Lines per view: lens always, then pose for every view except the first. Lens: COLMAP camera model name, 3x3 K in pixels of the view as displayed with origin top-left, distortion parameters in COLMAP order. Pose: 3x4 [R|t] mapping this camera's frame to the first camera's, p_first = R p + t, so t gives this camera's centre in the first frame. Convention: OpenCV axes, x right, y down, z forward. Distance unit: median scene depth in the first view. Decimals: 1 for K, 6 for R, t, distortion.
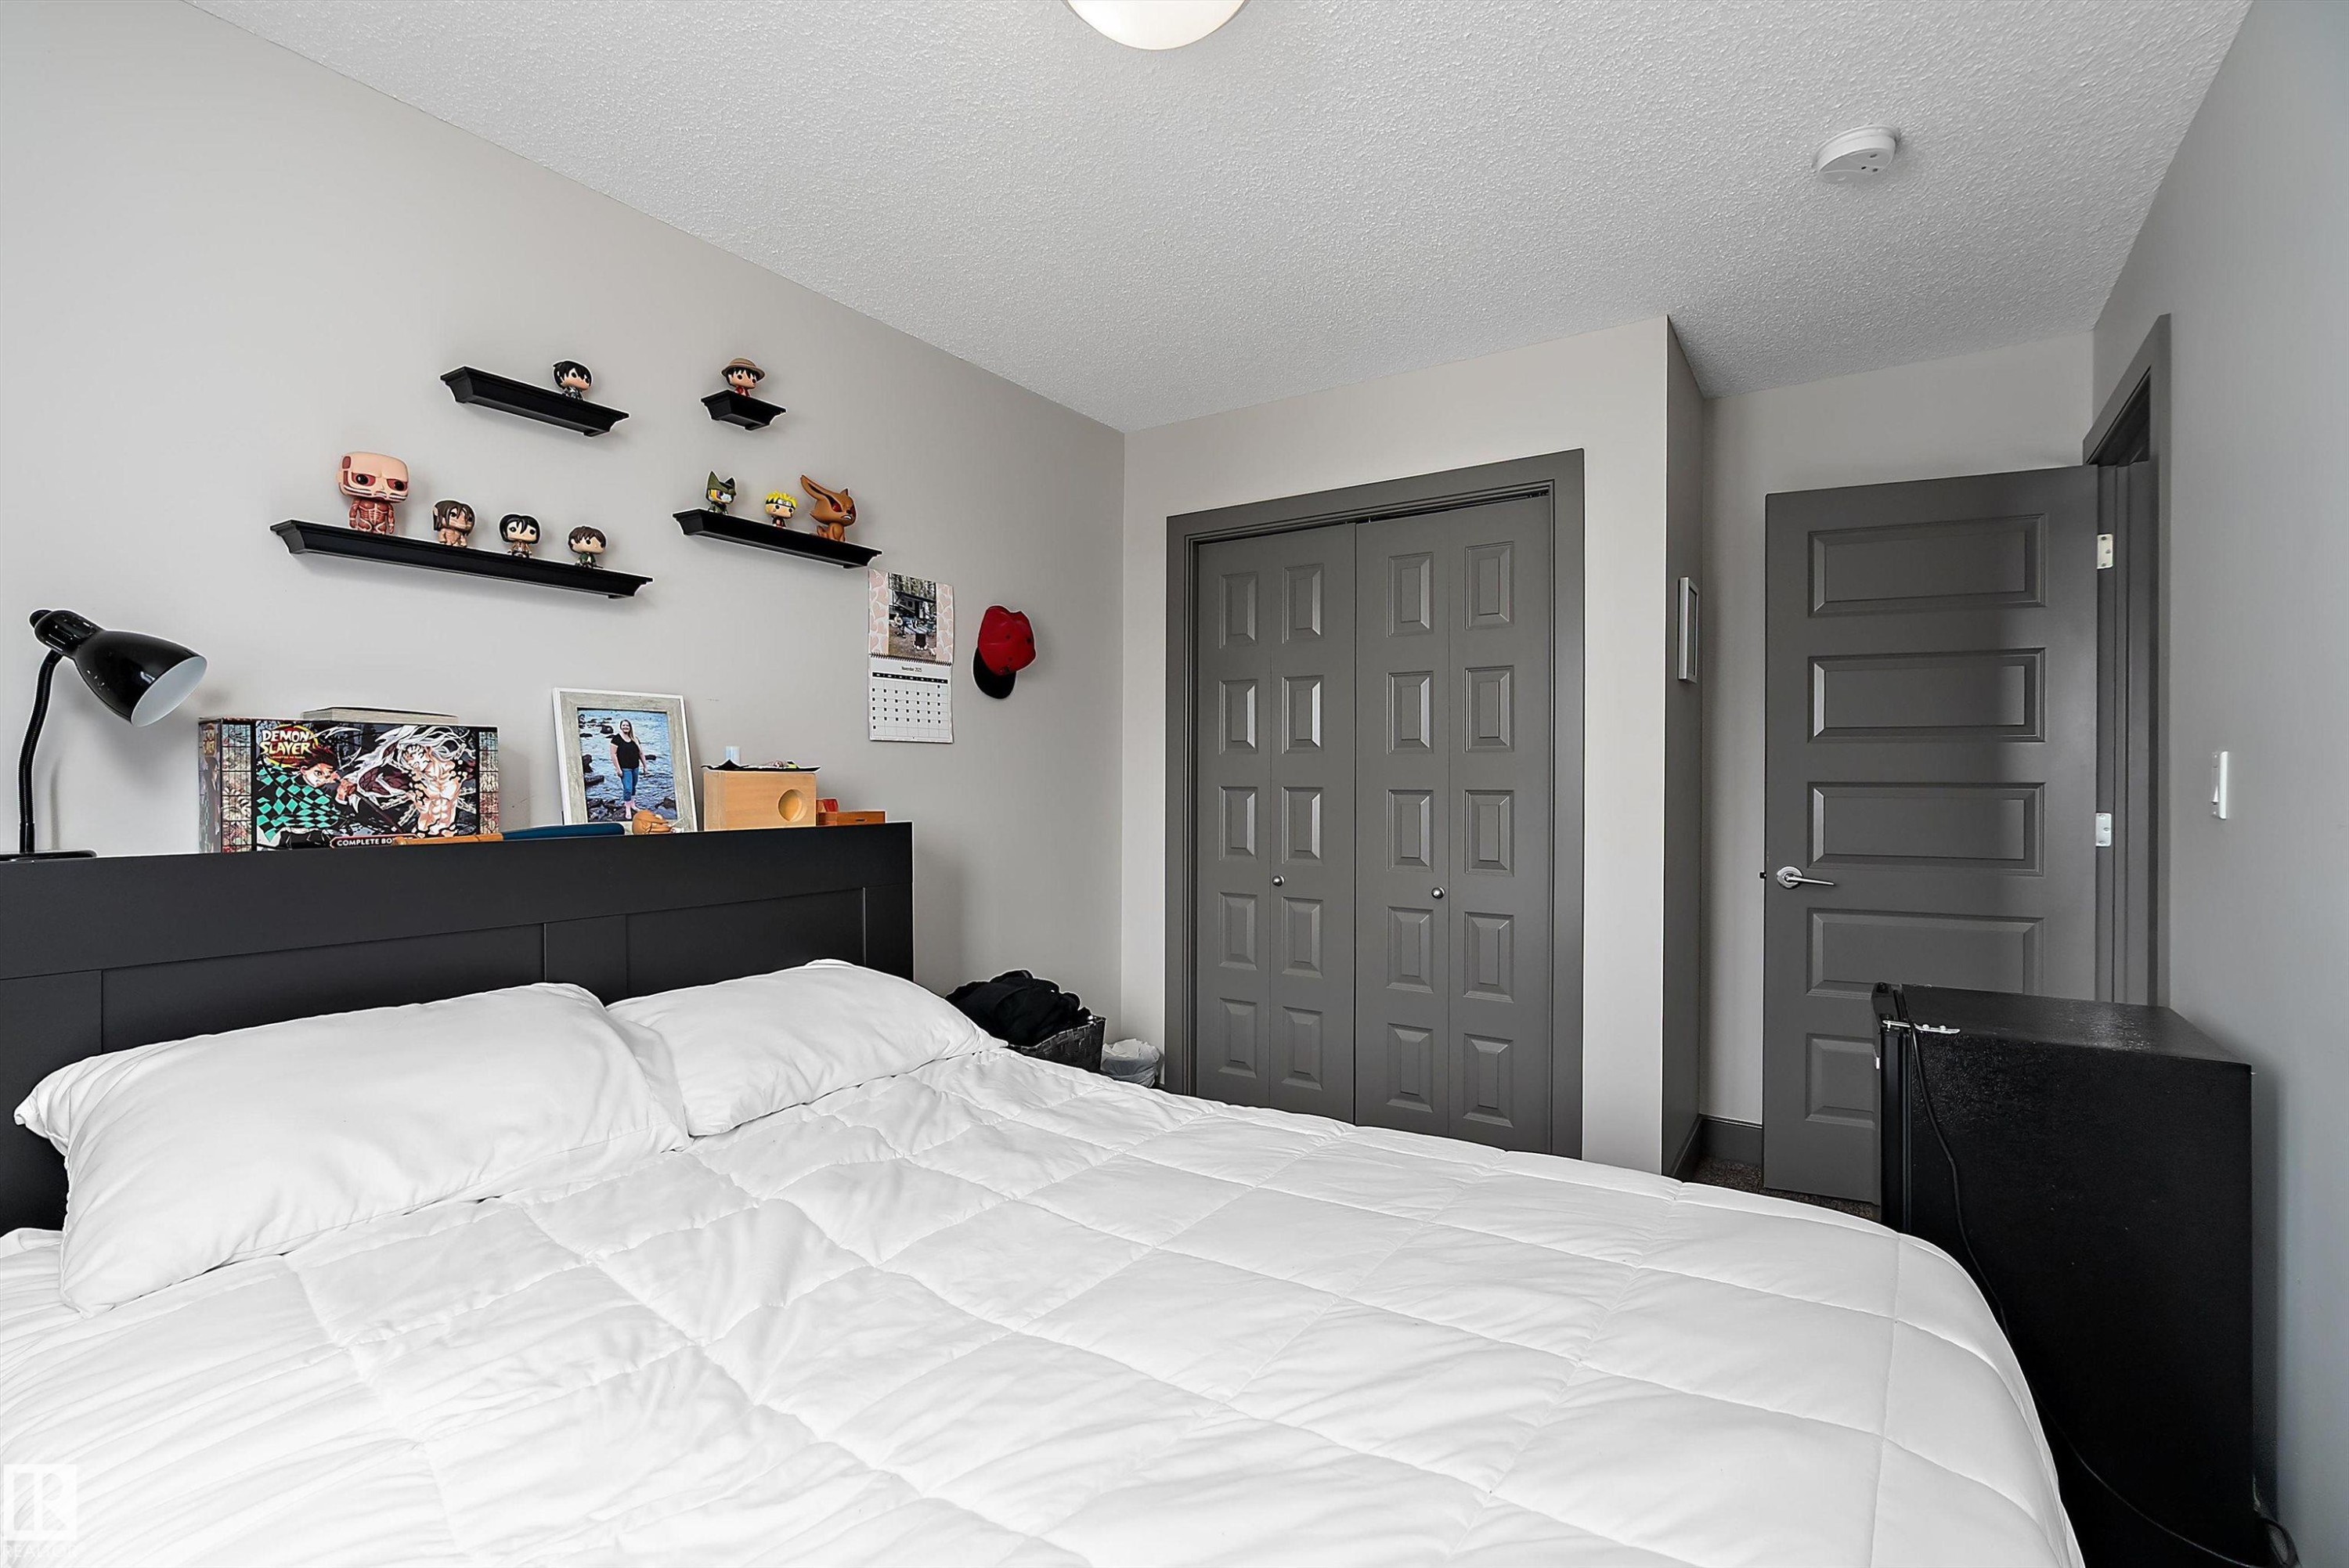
lens RADIAL K [[1061.4, 0, 1147.9], [0, 1061.4, 794.0], [0, 0, 1]] dist [0.000986, 0.000413]
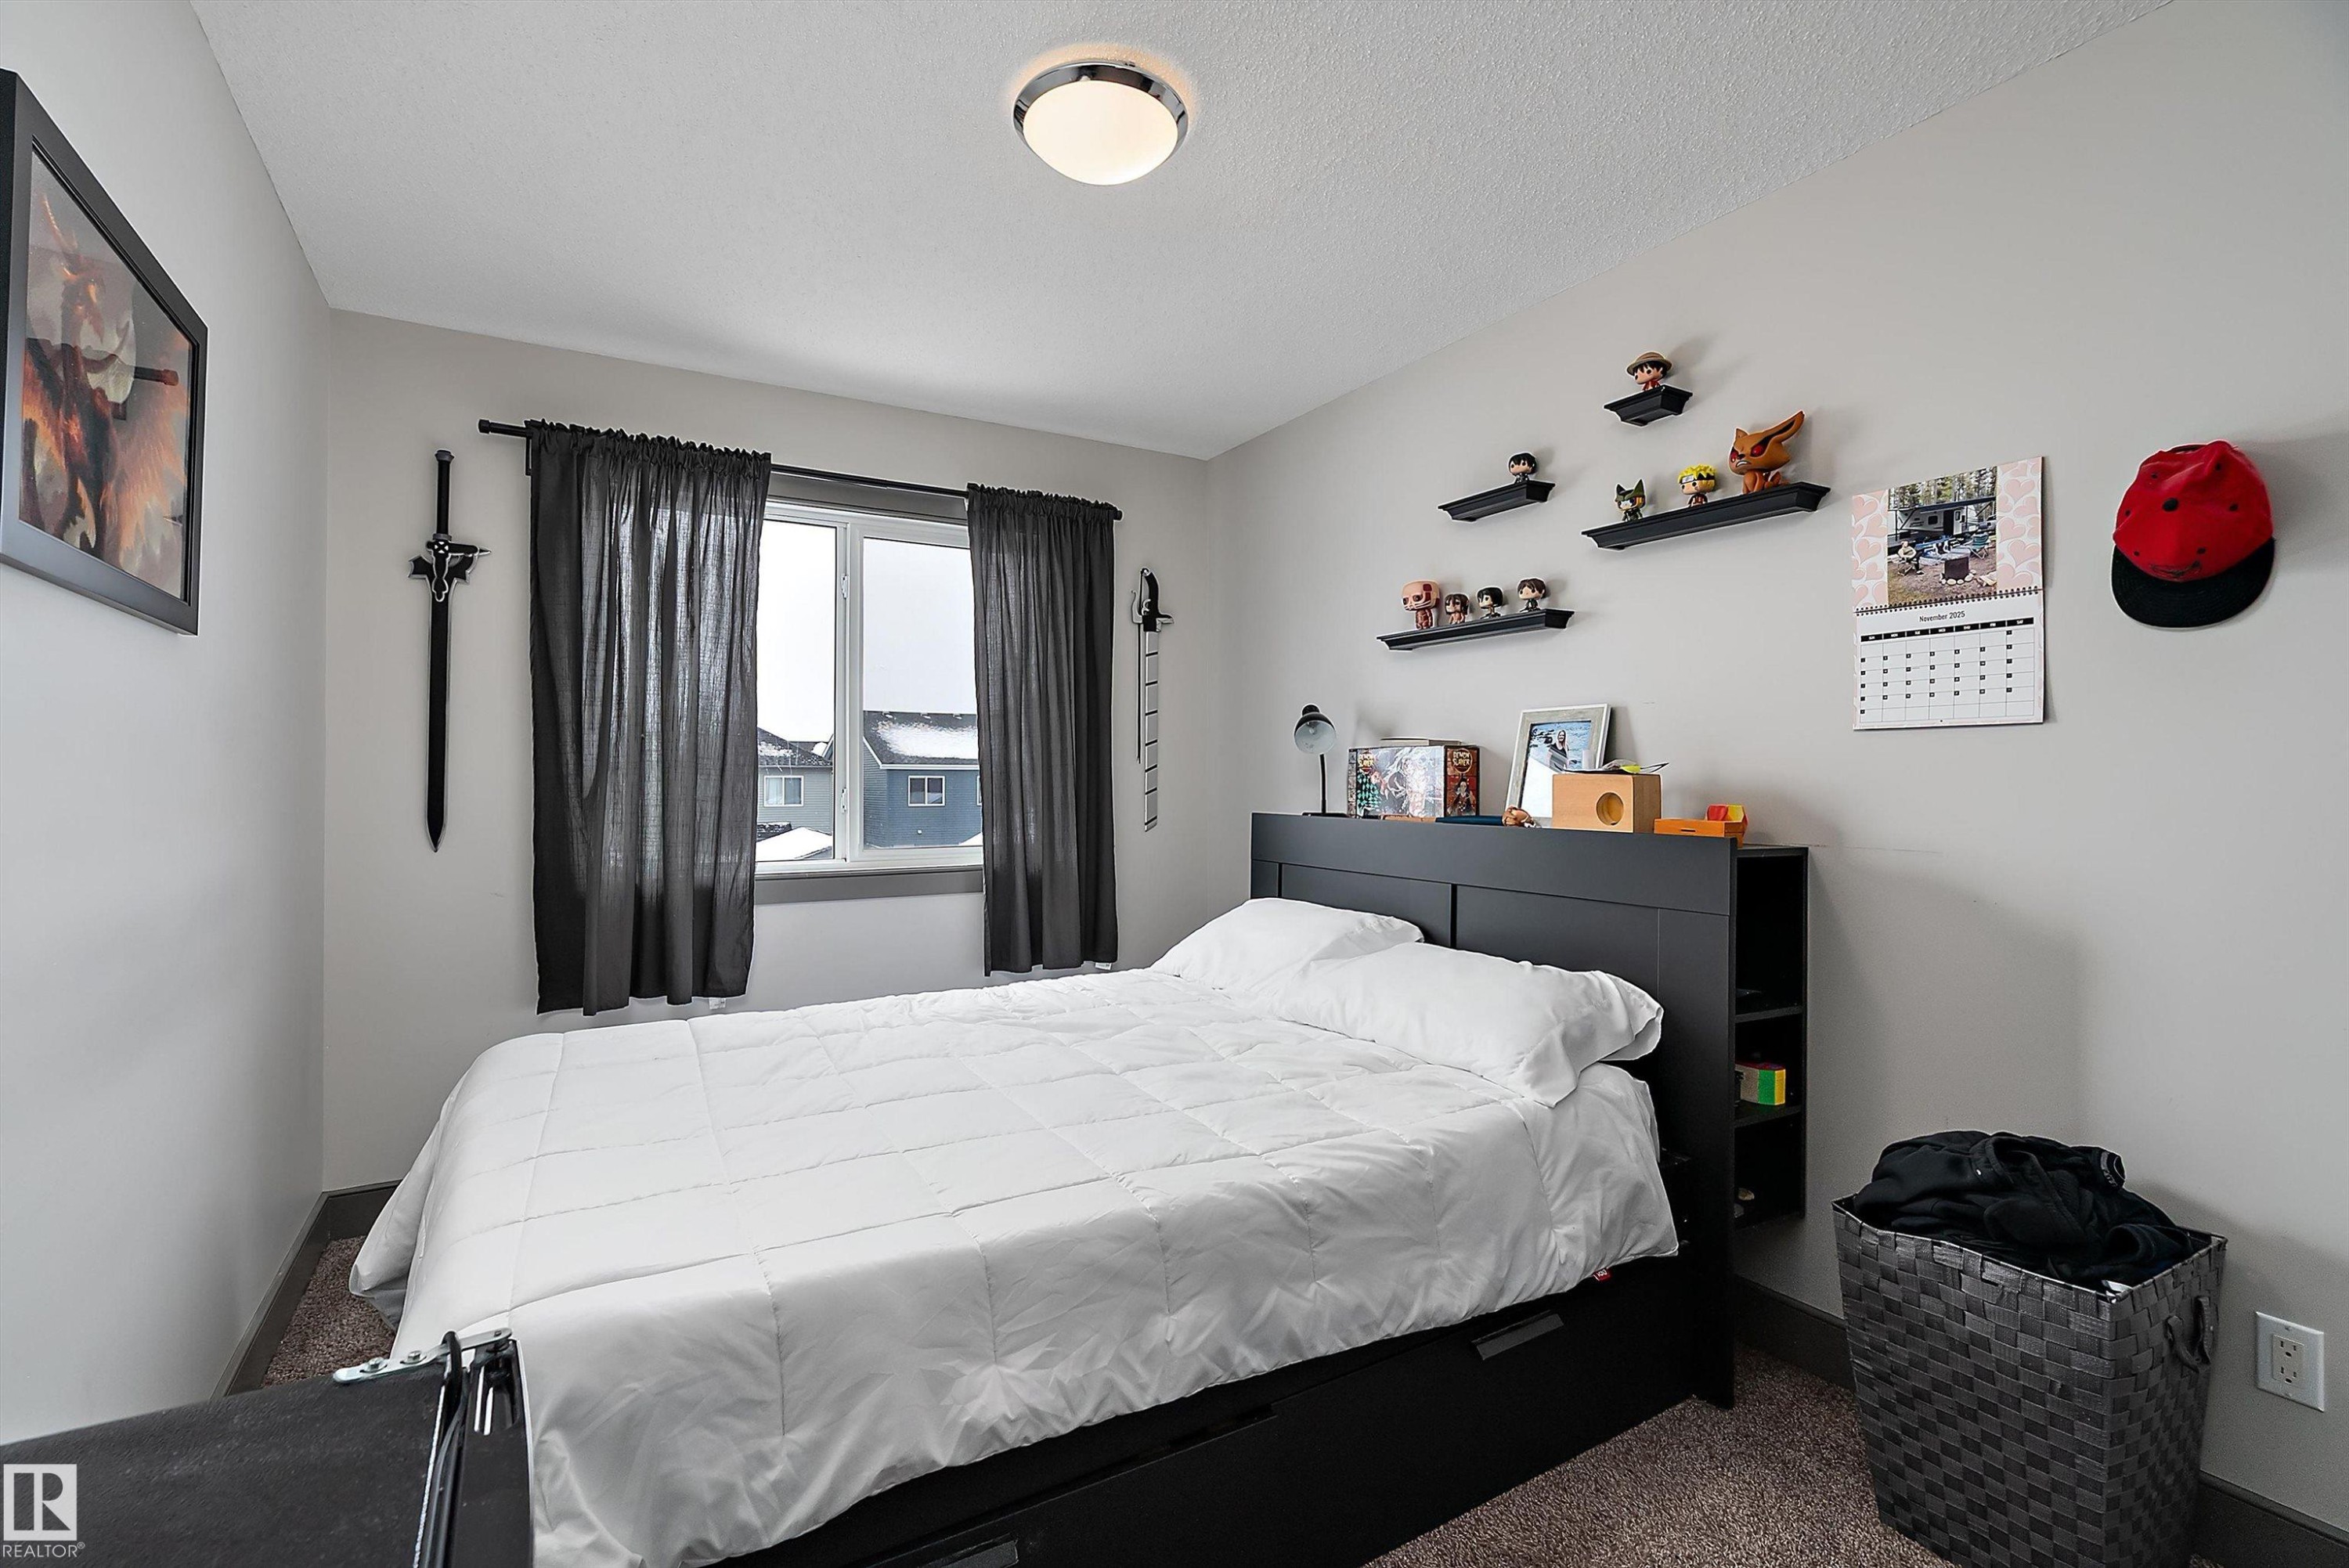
lens RADIAL K [[1061.4, 0, 1147.9], [0, 1061.4, 794.0], [0, 0, 1]] dist [0.000986, 0.000413]
pose [[-0.432914, 0.017295, -0.901269, 0.603920], [-0.011905, 0.999619, 0.024901, -0.018666], [0.901356, 0.021510, -0.432543, 0.866832]]
